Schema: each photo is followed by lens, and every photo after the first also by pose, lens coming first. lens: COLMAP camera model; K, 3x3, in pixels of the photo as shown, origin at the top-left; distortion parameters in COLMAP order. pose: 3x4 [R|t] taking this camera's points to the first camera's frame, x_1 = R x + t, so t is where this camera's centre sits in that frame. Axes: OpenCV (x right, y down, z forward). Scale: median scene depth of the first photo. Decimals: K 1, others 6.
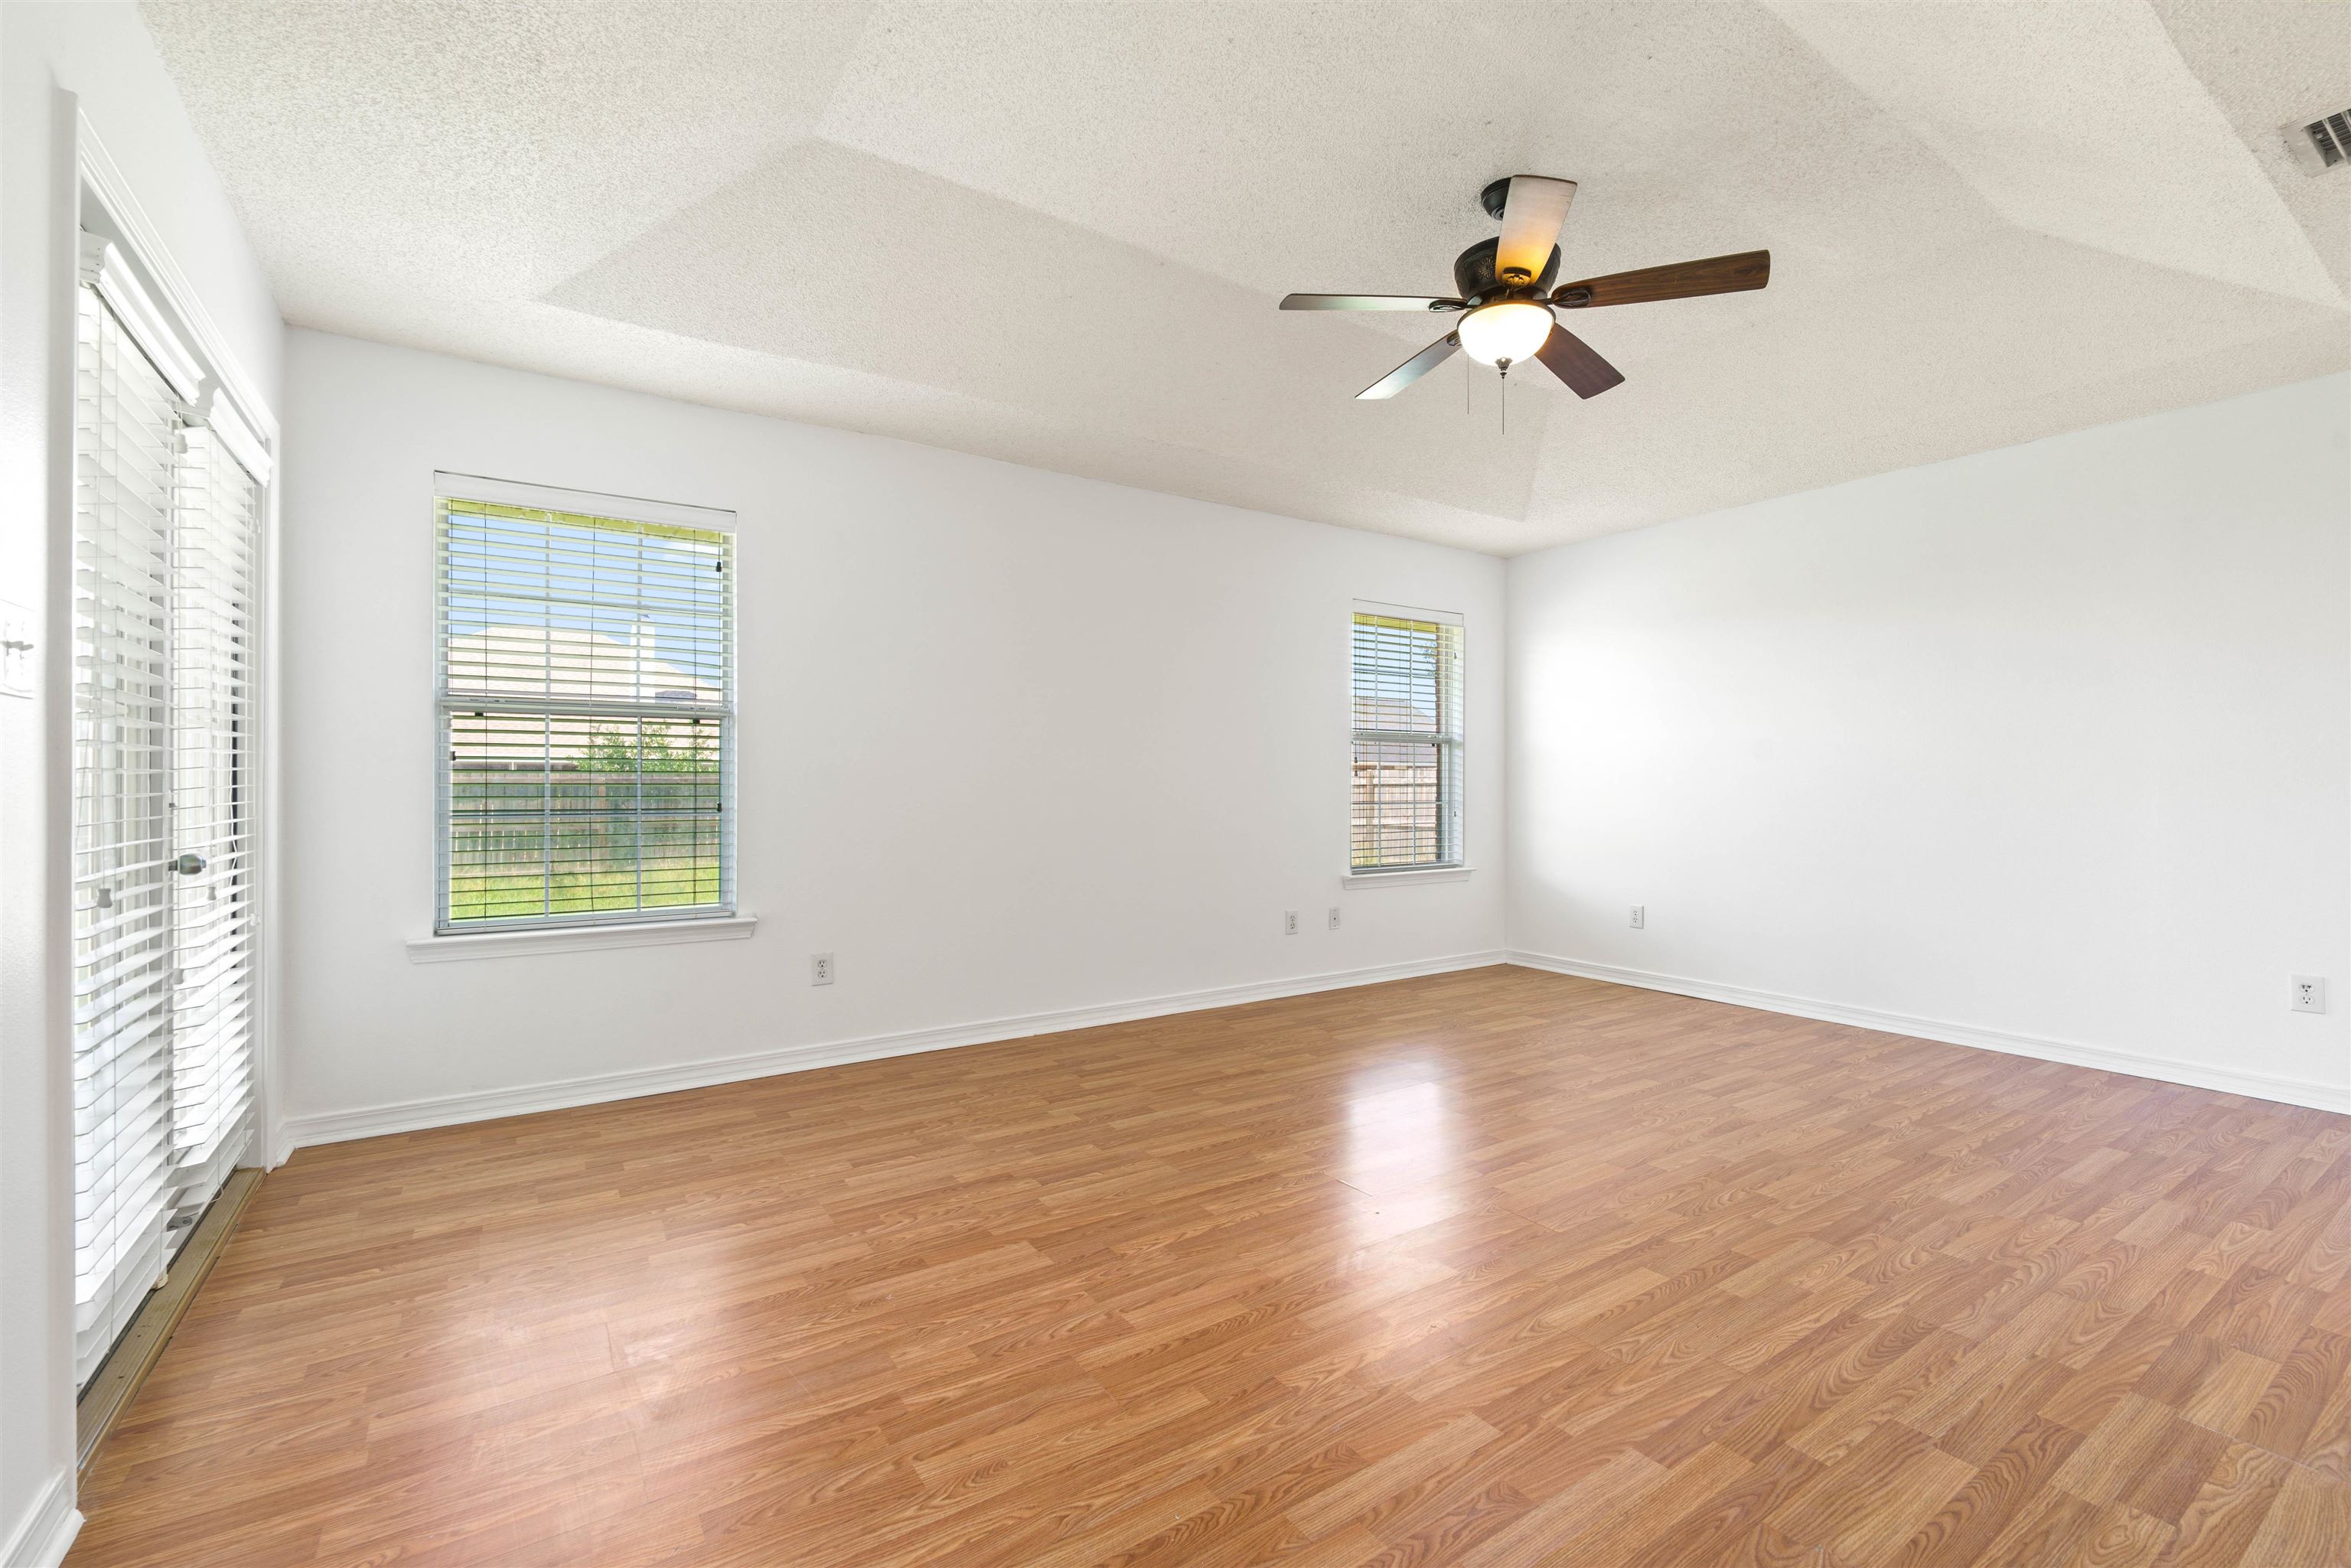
lens RADIAL K [[1011.3, 0, 1166.4], [0, 1011.3, 792.2], [0, 0, 1]] dist [-0.004642, -0.000859]
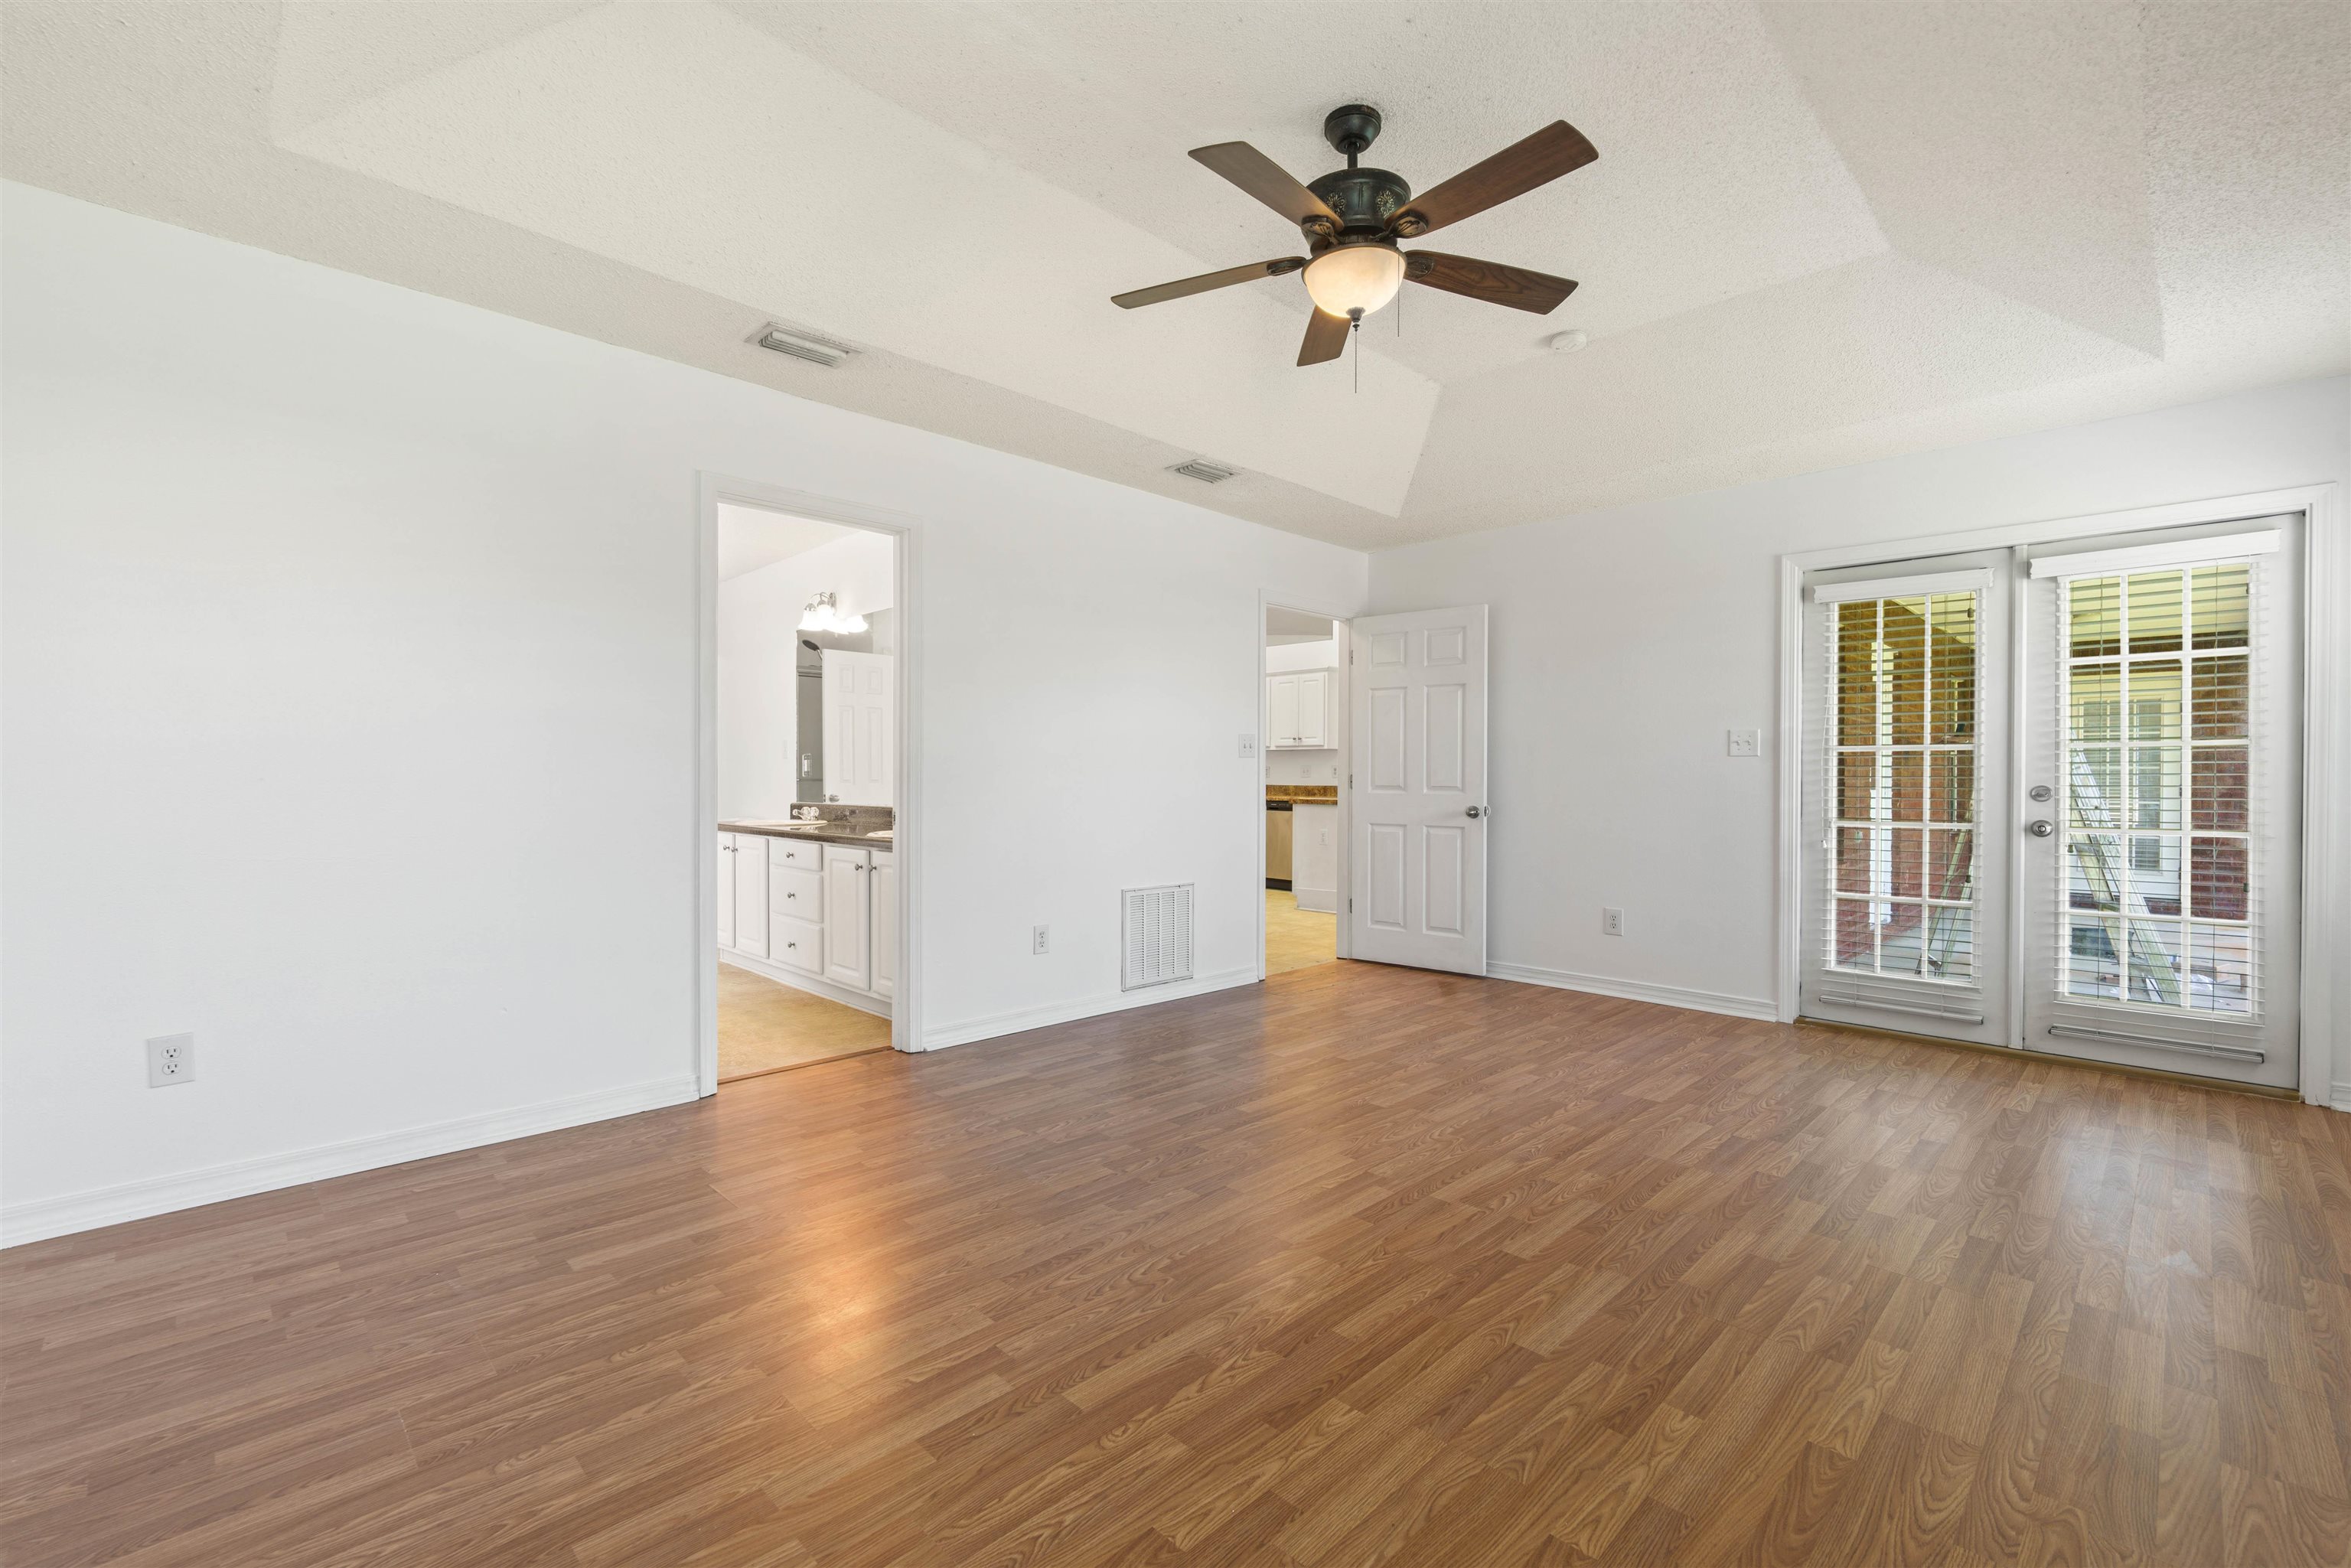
lens RADIAL K [[1011.3, 0, 1171.5], [0, 1011.3, 768.2], [0, 0, 1]] dist [-0.004642, -0.000859]
pose [[-0.981901, -0.007616, -0.189242, 0.791097], [-0.007333, 0.999971, -0.002196, -0.017537], [0.189253, -0.000768, -0.981928, 2.209717]]
